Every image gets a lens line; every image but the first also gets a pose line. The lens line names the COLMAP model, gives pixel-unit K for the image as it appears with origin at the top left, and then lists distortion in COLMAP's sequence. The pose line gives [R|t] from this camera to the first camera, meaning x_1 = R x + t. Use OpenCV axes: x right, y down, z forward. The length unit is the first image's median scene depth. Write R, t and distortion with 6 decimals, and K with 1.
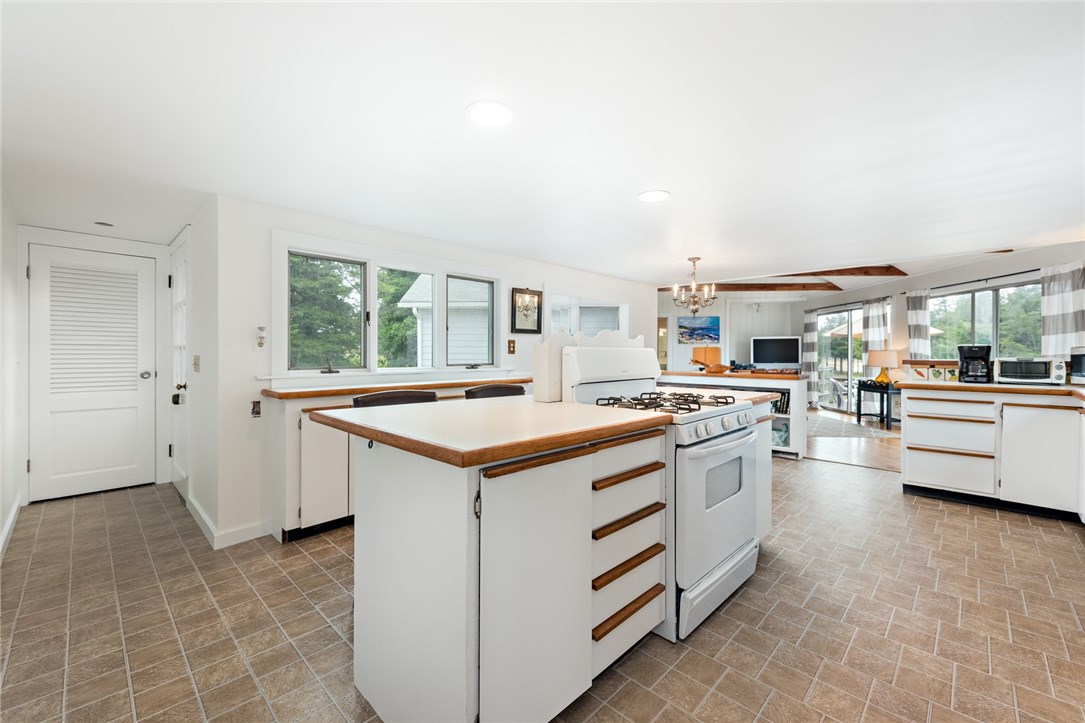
lens RADIAL K [[433.1, 0, 553.4], [0, 433.1, 352.7], [0, 0, 1]] dist [0.015055, -0.001509]
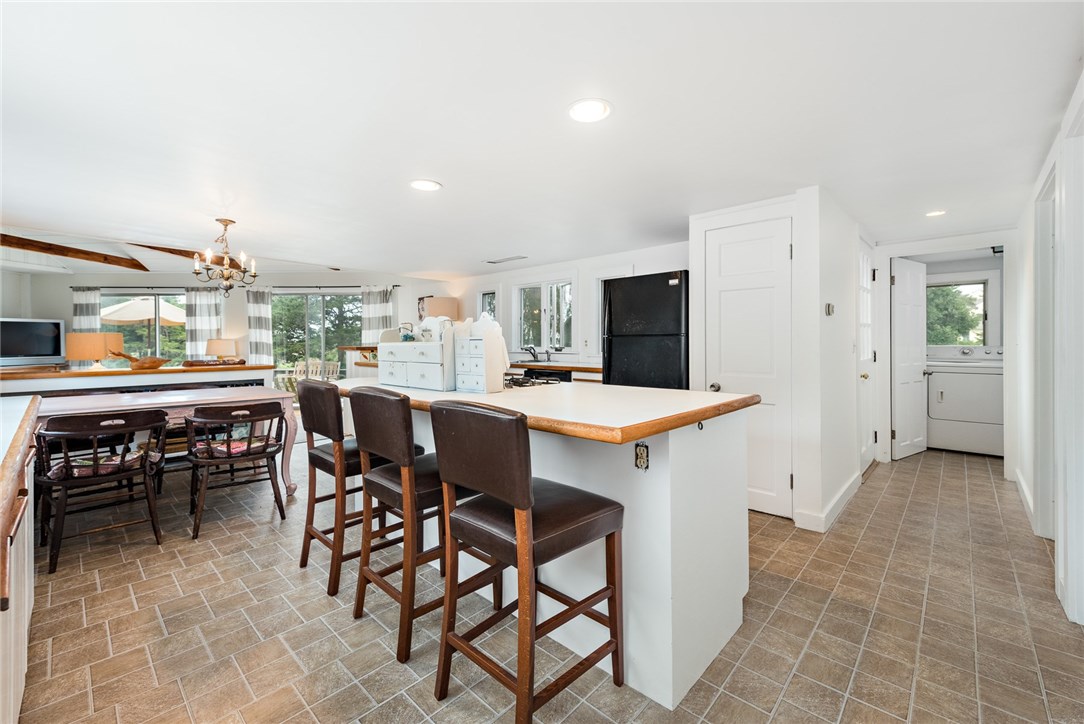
lens RADIAL K [[432.7, 0, 533.1], [0, 432.7, 344.7], [0, 0, 1]] dist [0.015055, -0.001509]
pose [[0.002620, -0.008637, 0.999959, -0.293961], [0.001927, 0.999961, 0.008632, 0.000345], [-0.999995, 0.001904, 0.002637, 0.283546]]
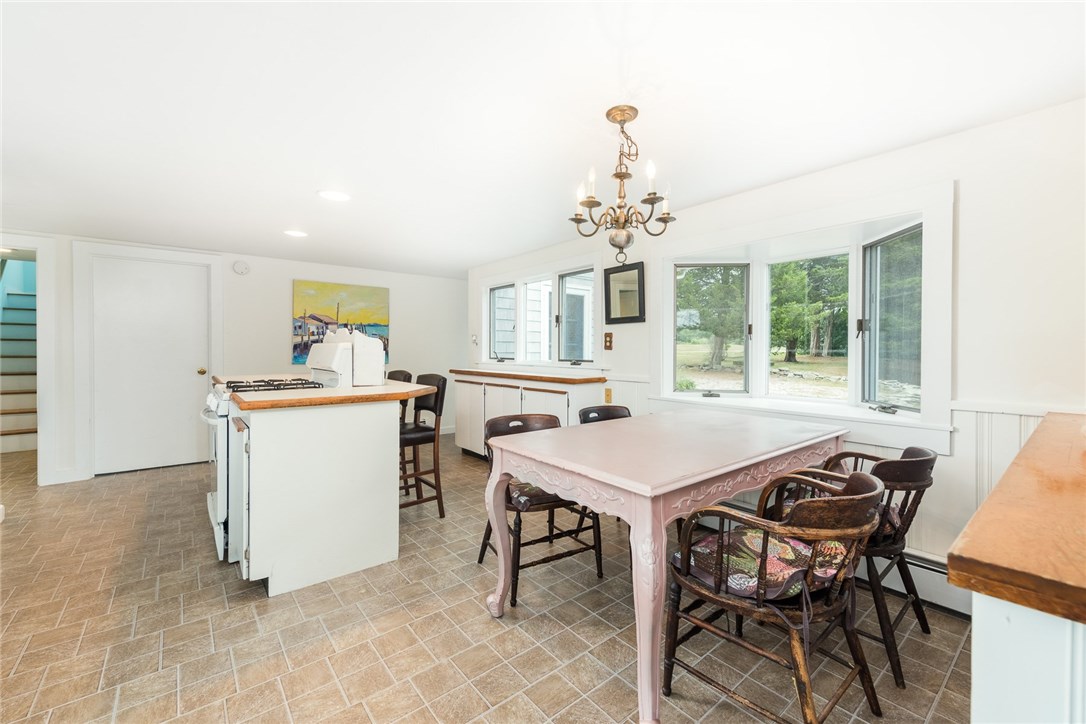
lens RADIAL K [[433.5, 0, 553.2], [0, 433.5, 352.5], [0, 0, 1]] dist [0.015055, -0.001509]
pose [[-0.128672, 0.002359, -0.991684, 0.460979], [-0.004816, 0.999984, 0.003004, 0.003504], [0.991676, 0.005162, -0.128658, 0.632012]]
